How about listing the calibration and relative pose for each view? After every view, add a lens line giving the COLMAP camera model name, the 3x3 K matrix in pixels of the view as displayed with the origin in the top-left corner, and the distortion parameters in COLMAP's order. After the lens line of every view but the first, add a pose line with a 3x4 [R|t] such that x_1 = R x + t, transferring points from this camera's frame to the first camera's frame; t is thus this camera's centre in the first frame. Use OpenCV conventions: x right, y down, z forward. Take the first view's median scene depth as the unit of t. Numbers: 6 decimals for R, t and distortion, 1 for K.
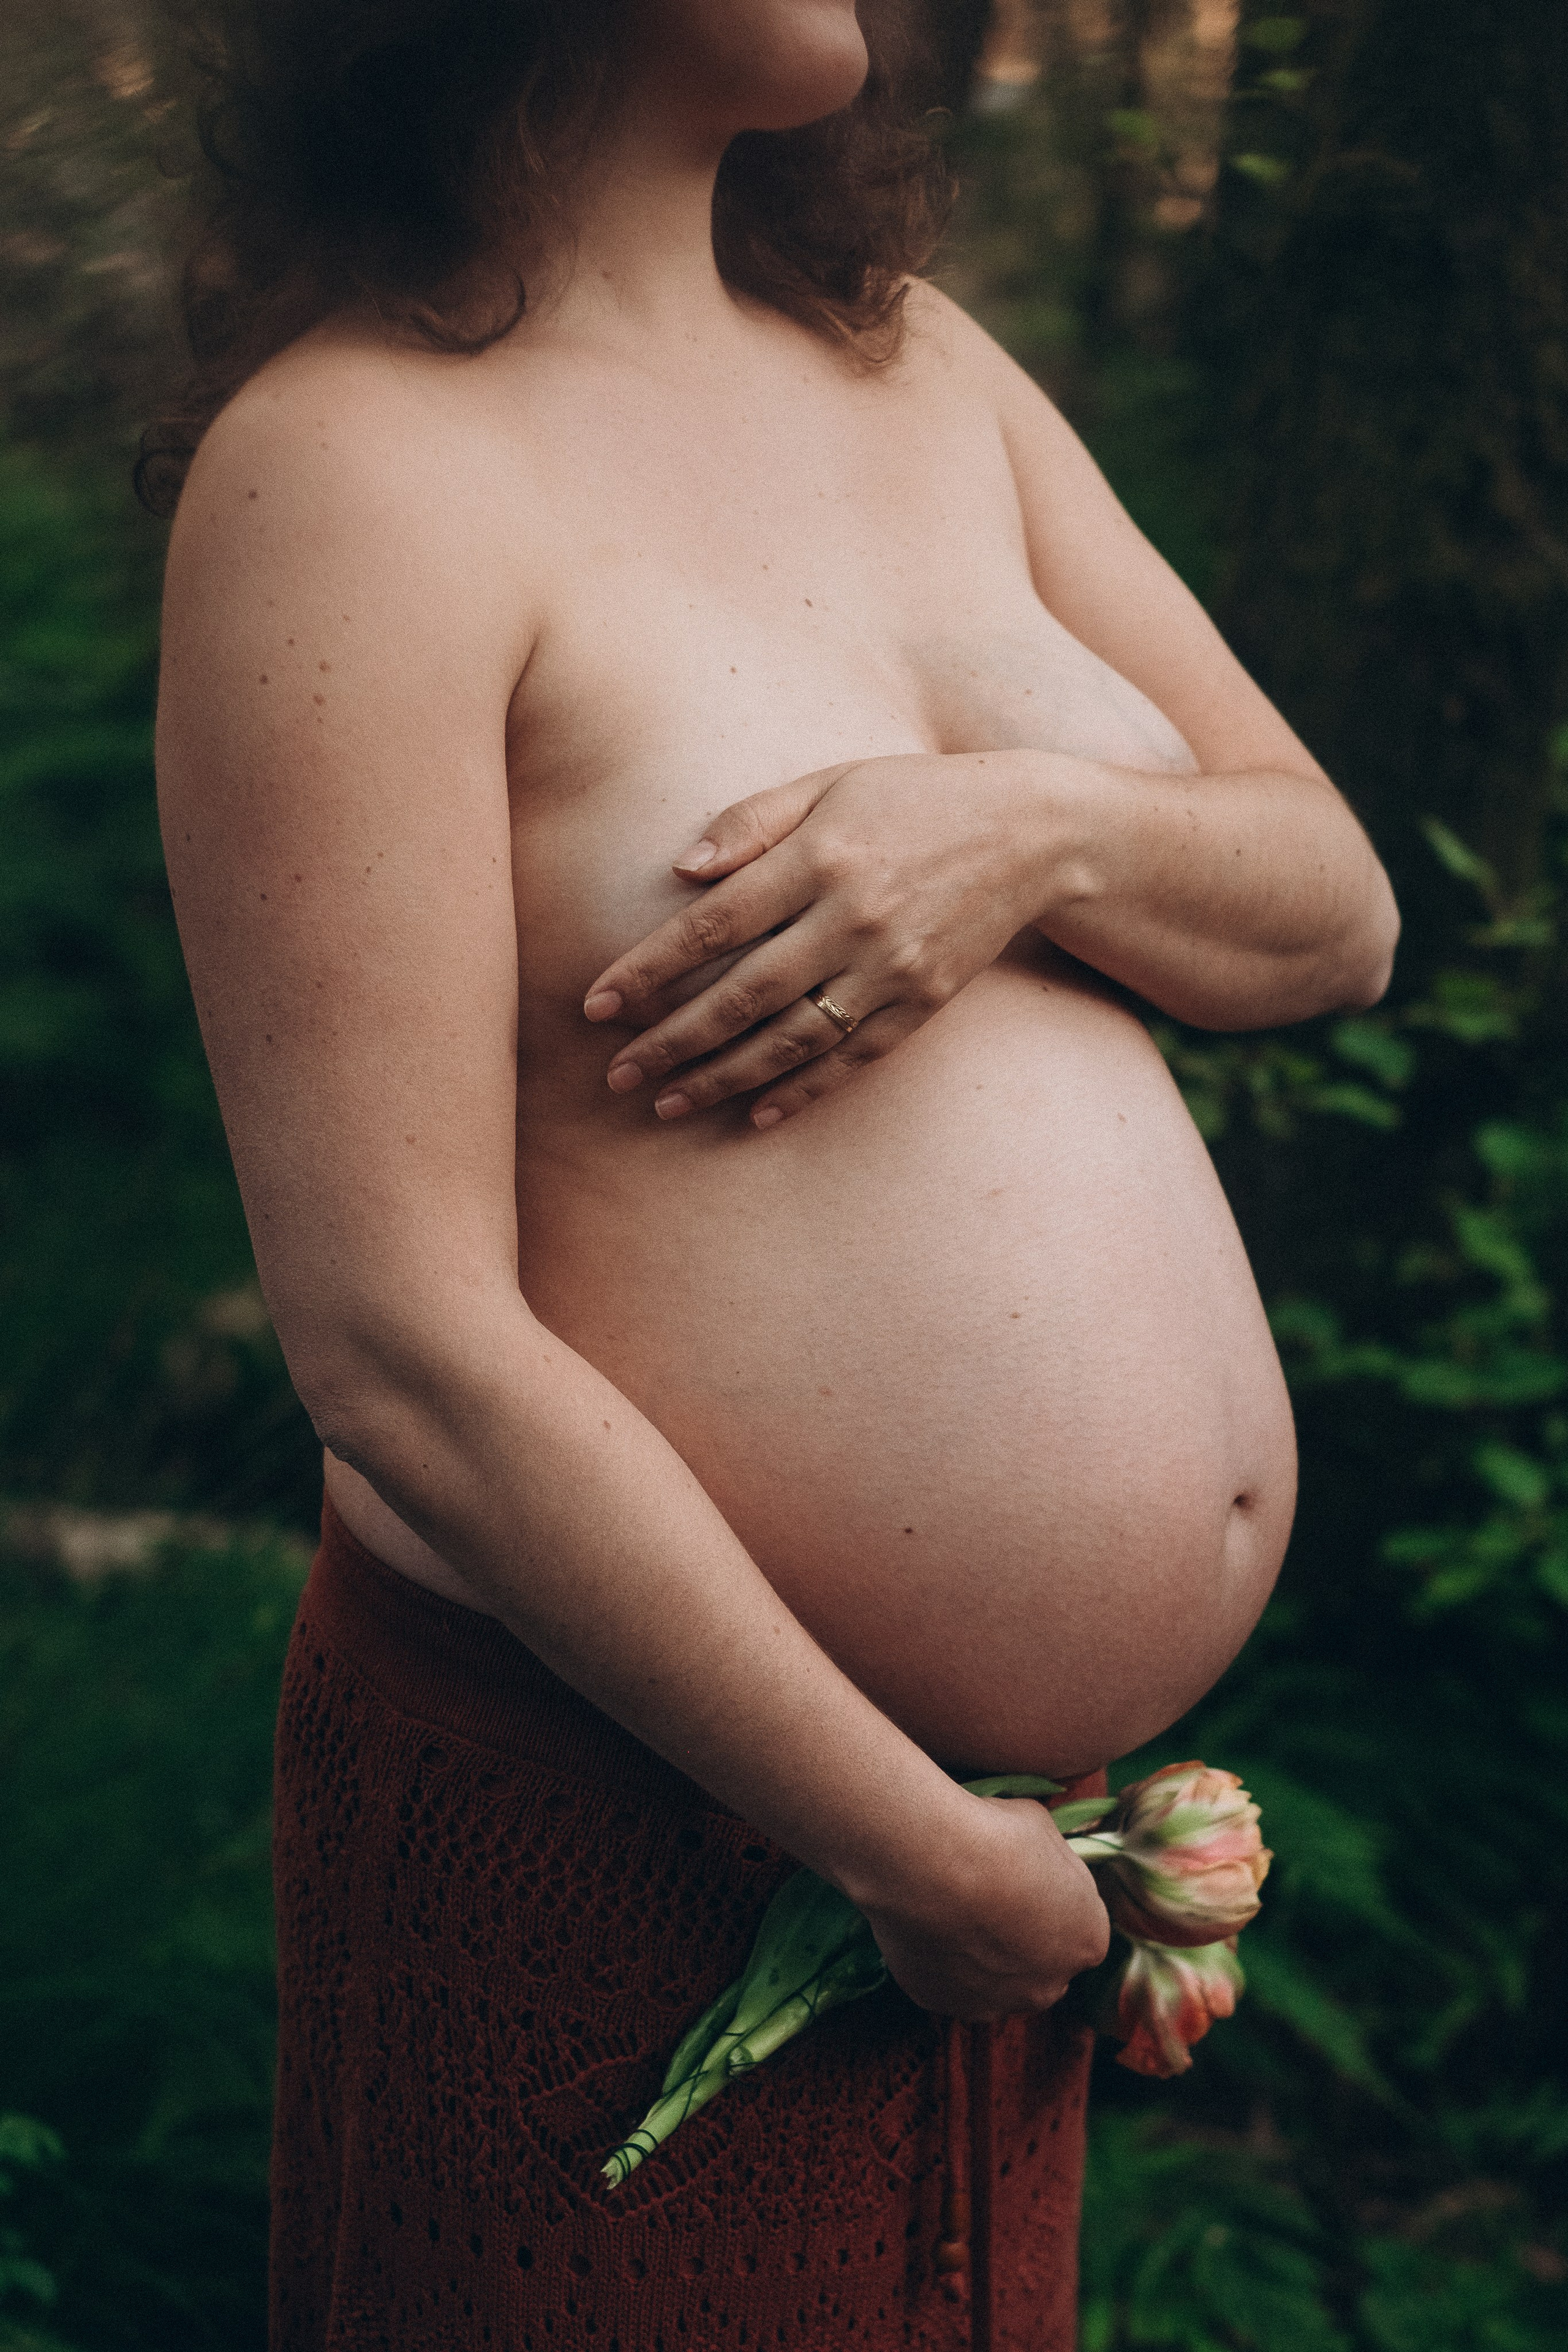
lens RADIAL K [[4213.1, 0, 784.0], [0, 4213.1, 1176.0], [0, 0, 1]] dist [-0.137853, 0.104934]
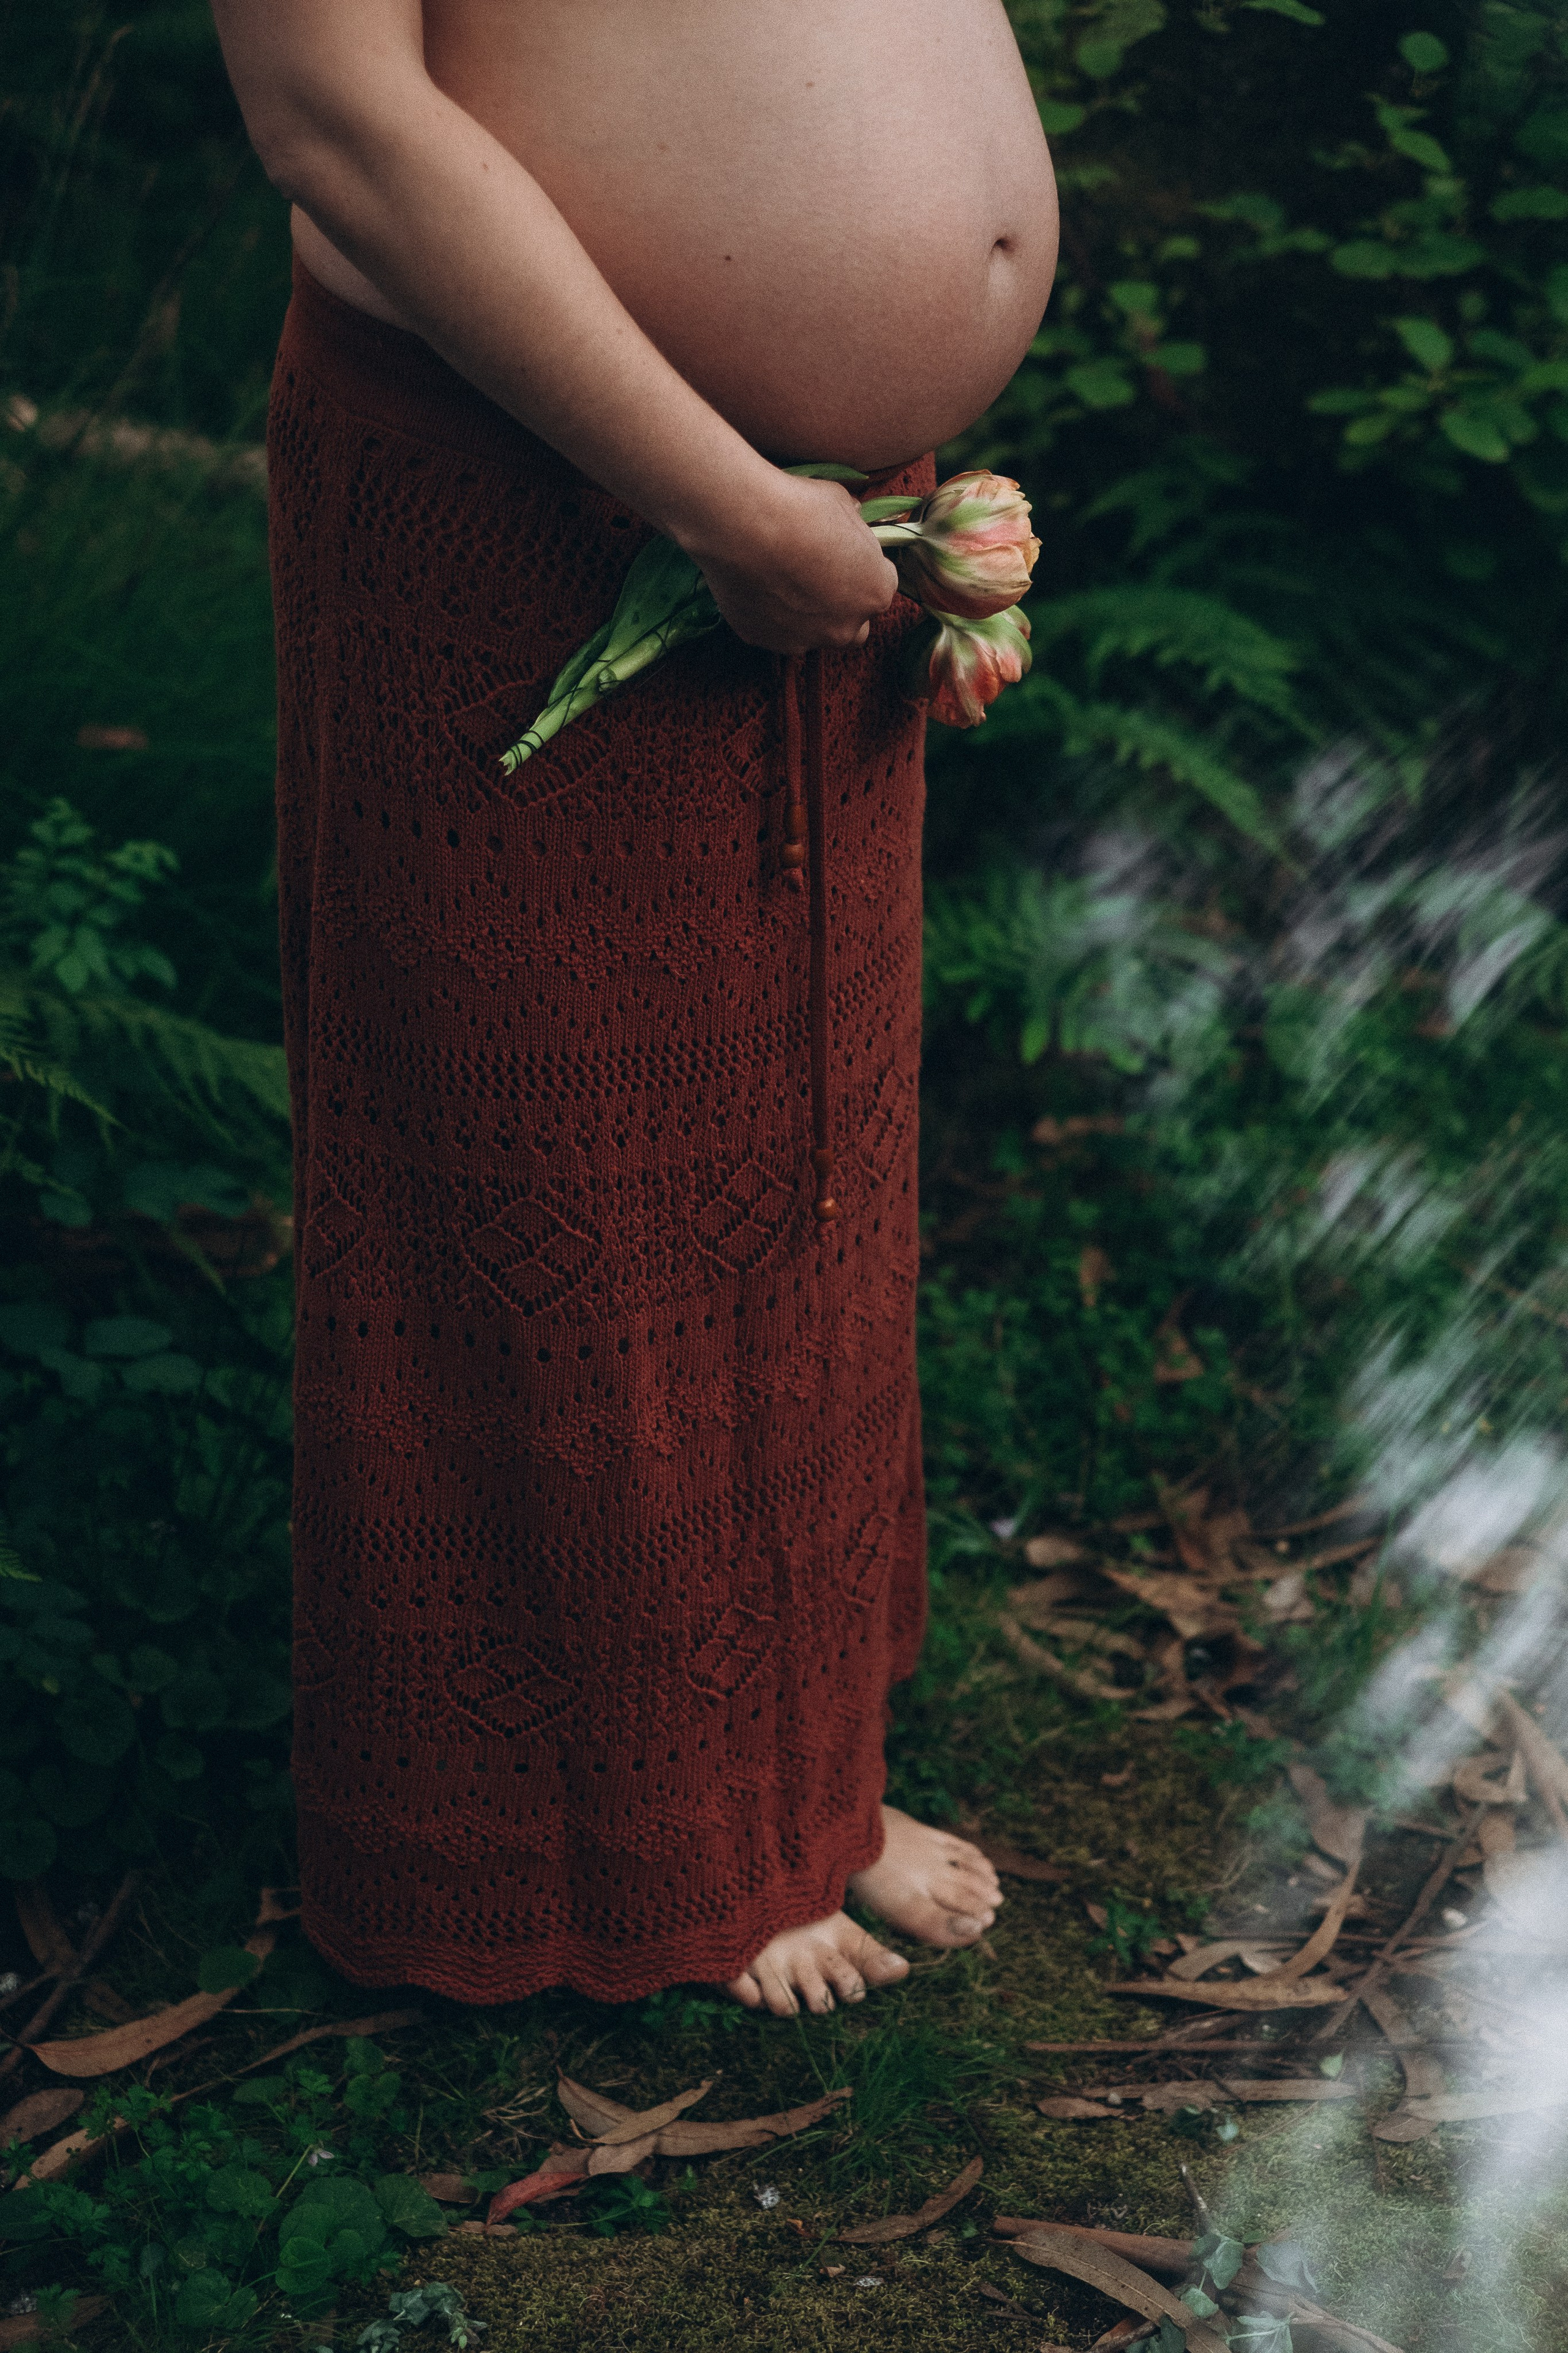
lens RADIAL K [[3853.7, 0, 784.0], [0, 3853.7, 1176.5], [0, 0, 1]] dist [0.000690, -0.275834]
pose [[0.998574, 0.012852, -0.051817, 0.106356], [0.000317, 0.969144, 0.246497, 0.063489], [0.053386, -0.246162, 0.967757, -0.194716]]
